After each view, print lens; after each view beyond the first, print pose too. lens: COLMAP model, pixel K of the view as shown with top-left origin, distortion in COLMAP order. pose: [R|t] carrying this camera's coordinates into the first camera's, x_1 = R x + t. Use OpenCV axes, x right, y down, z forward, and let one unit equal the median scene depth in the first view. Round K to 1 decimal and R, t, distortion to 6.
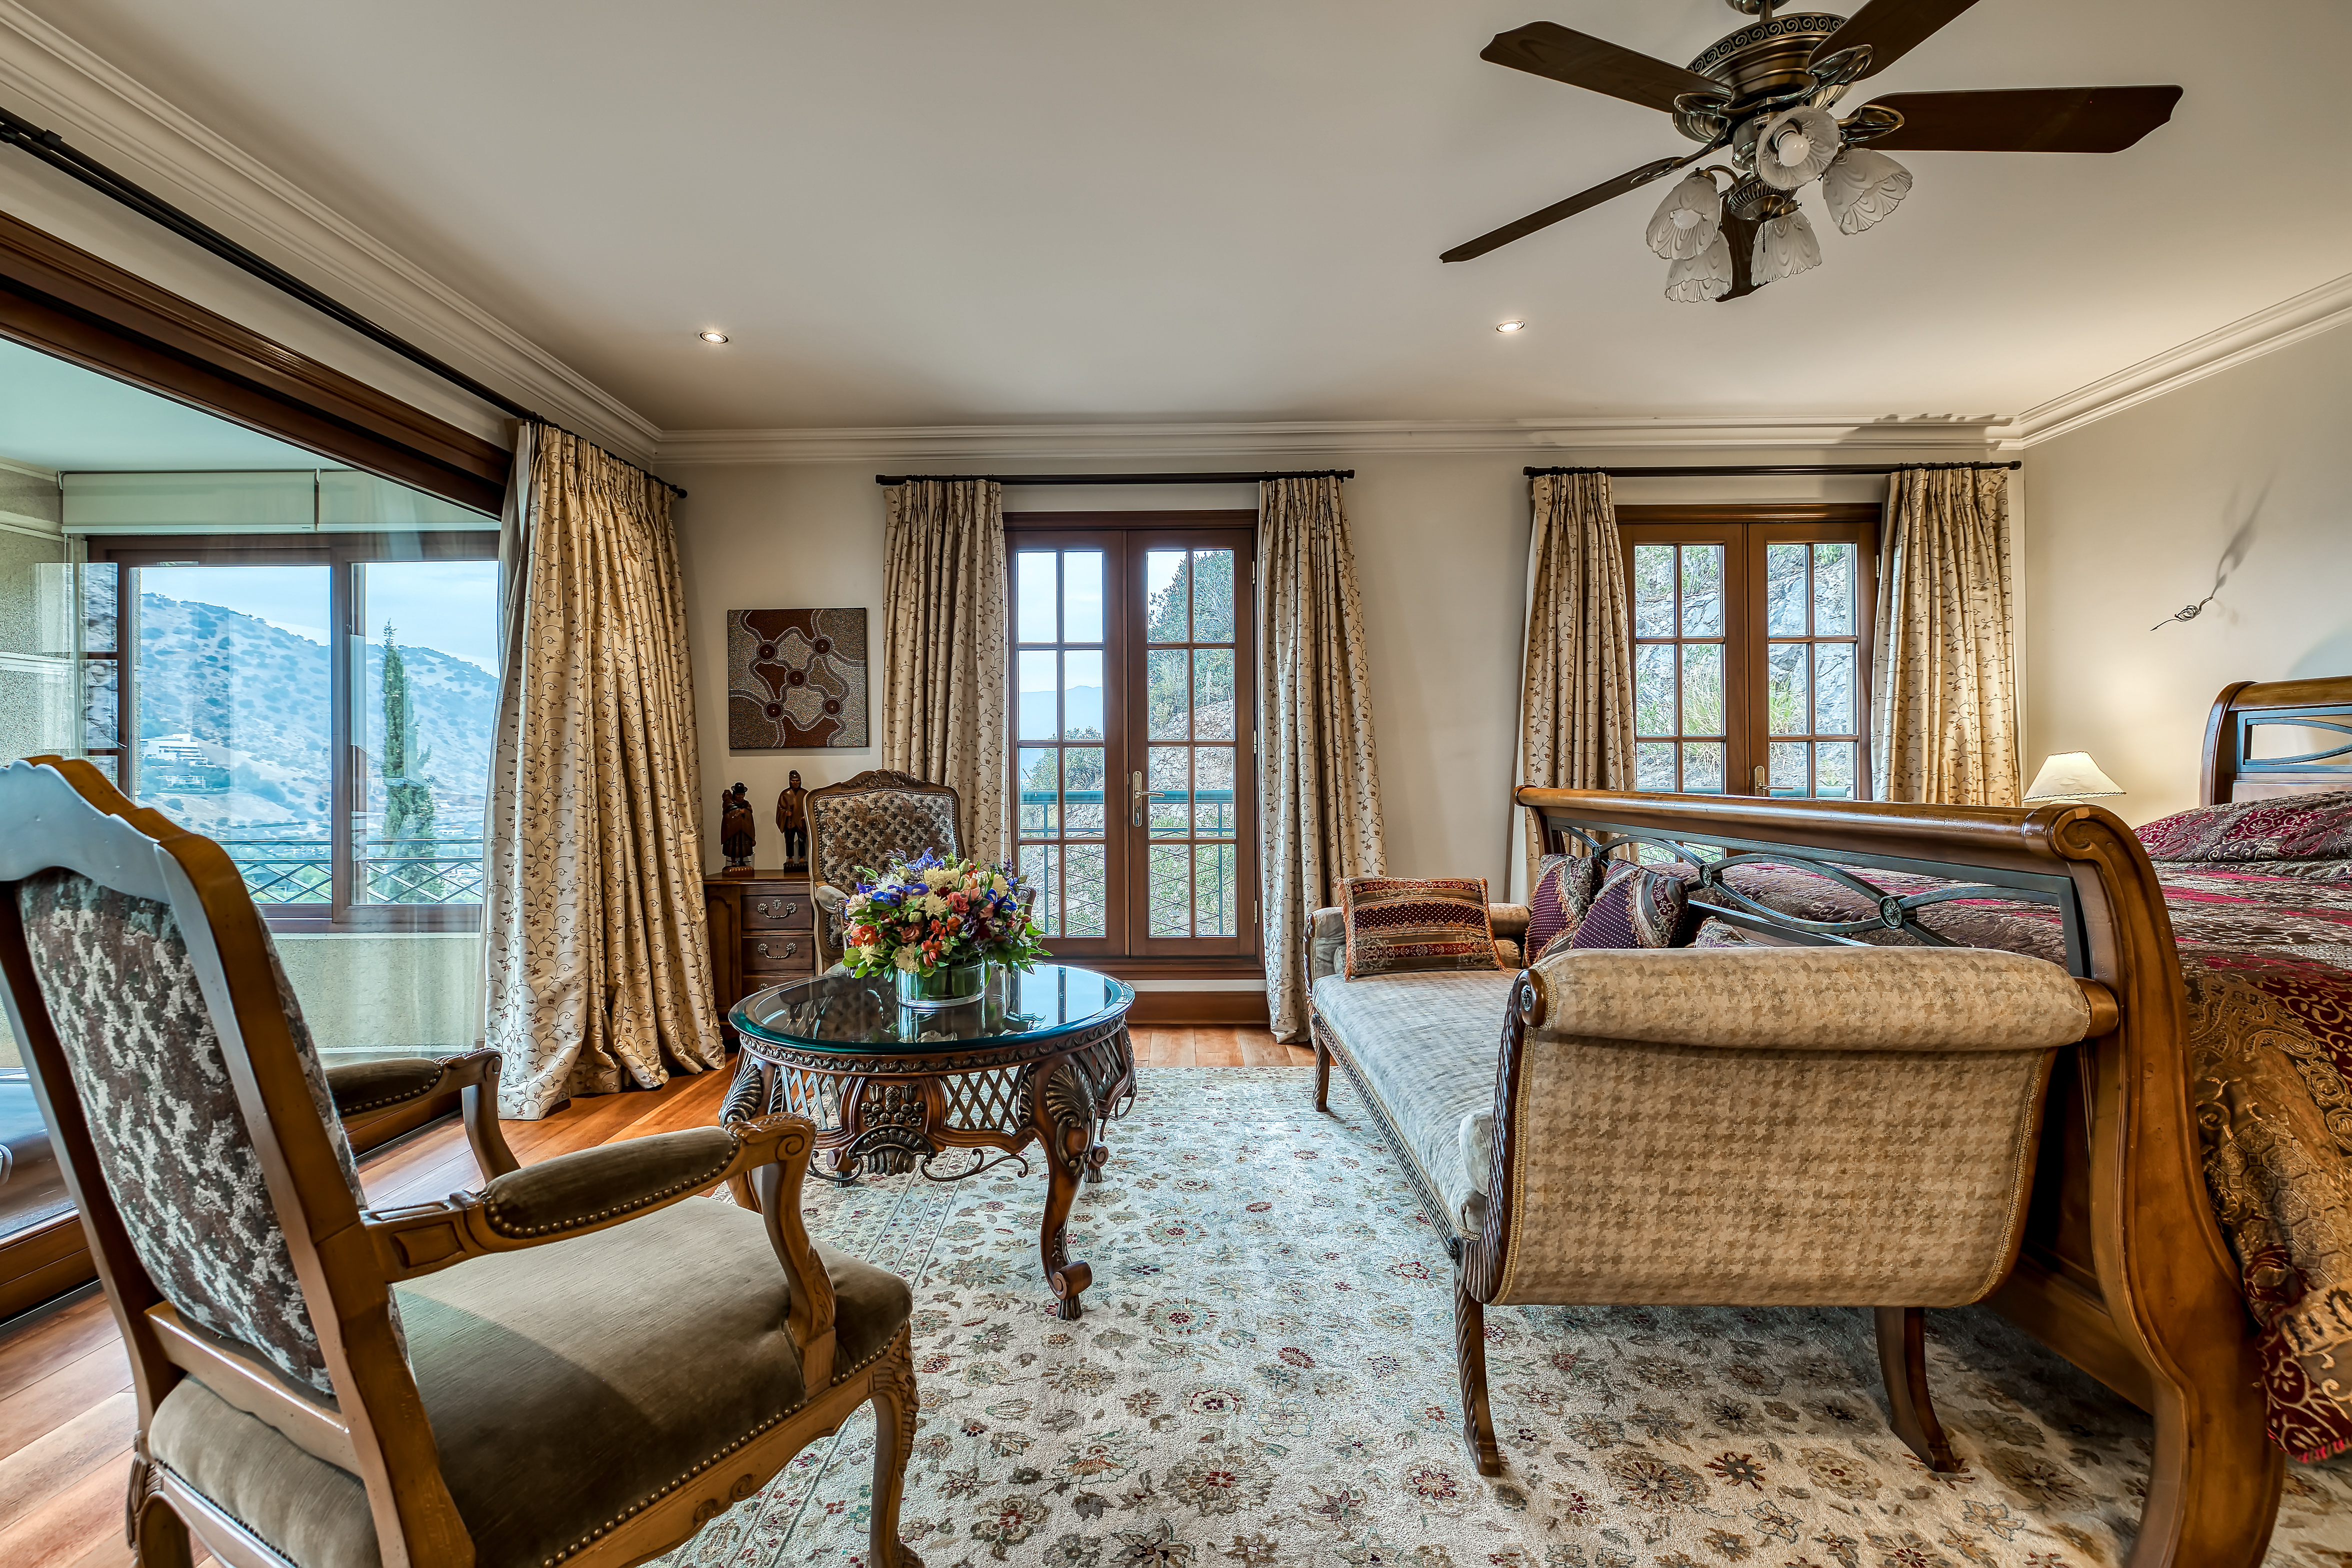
lens RADIAL K [[994.0, 0, 1166.2], [0, 994.0, 765.5], [0, 0, 1]] dist [-0.000950, -0.000081]
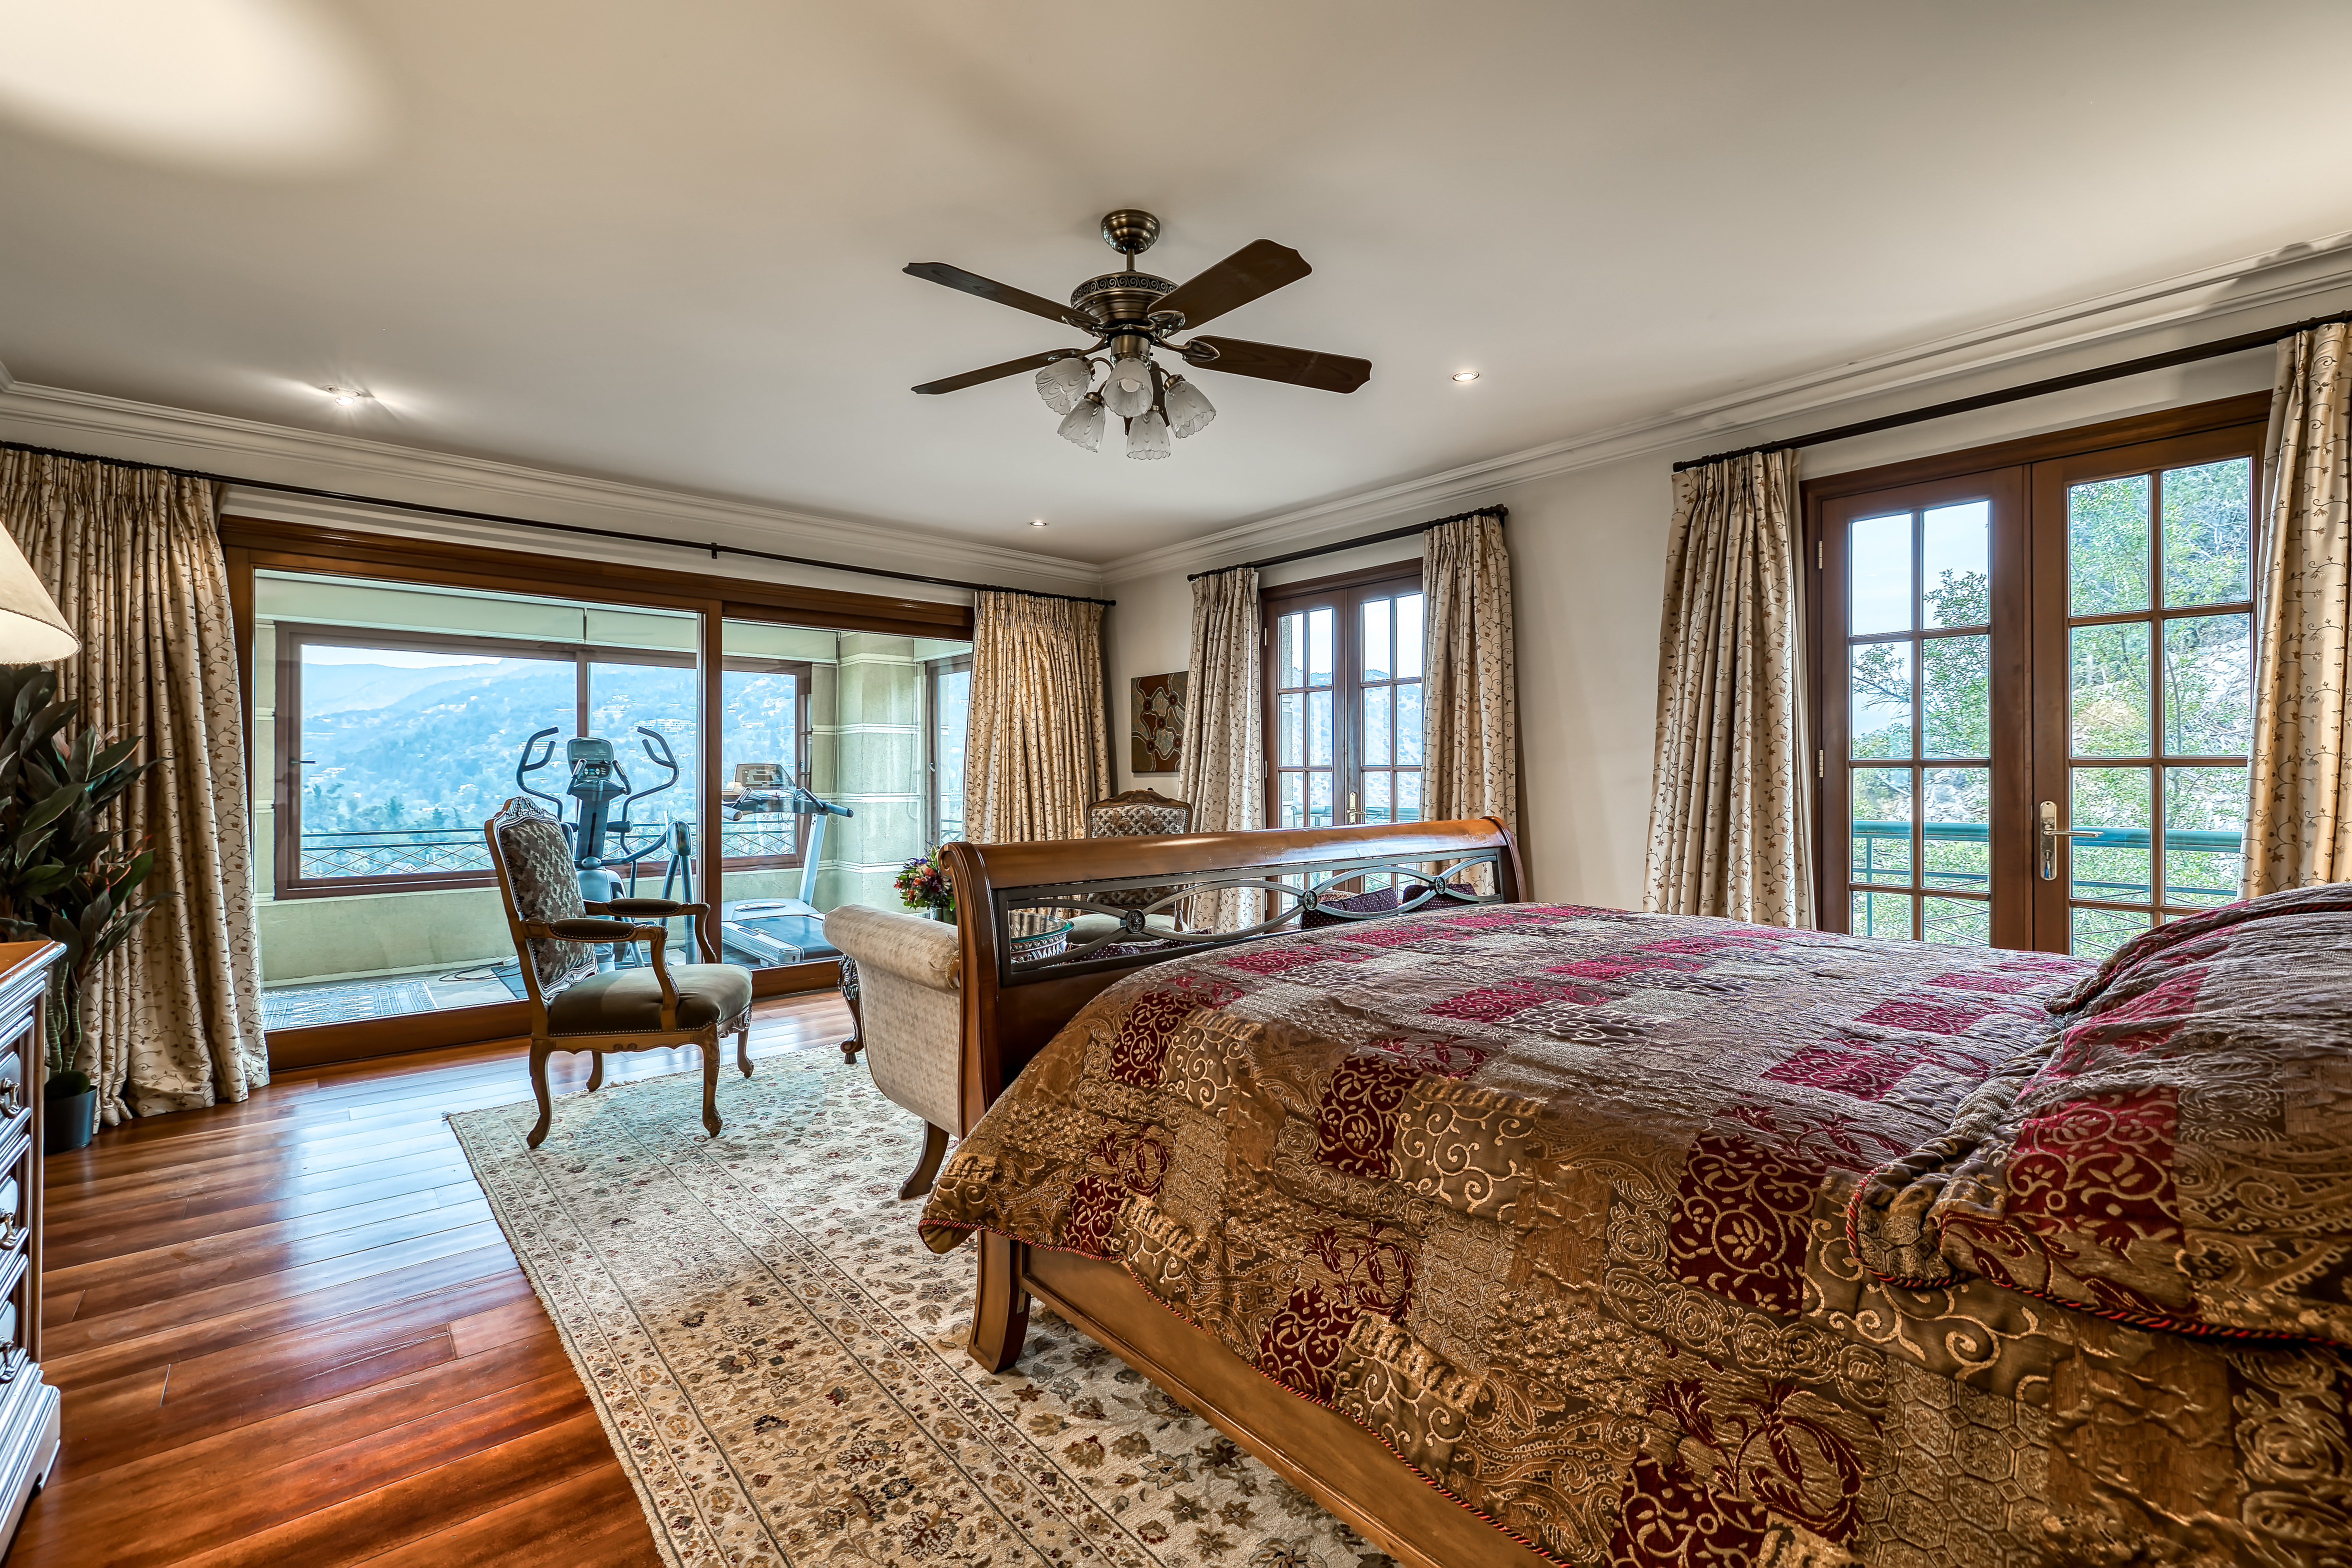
lens RADIAL K [[994.0, 0, 1166.2], [0, 994.0, 765.5], [0, 0, 1]] dist [-0.000950, -0.000081]
pose [[0.662248, -0.000360, -0.749285, 0.721441], [-0.005694, 0.999969, -0.005513, -0.019872], [0.749263, 0.007917, 0.662225, 0.063642]]
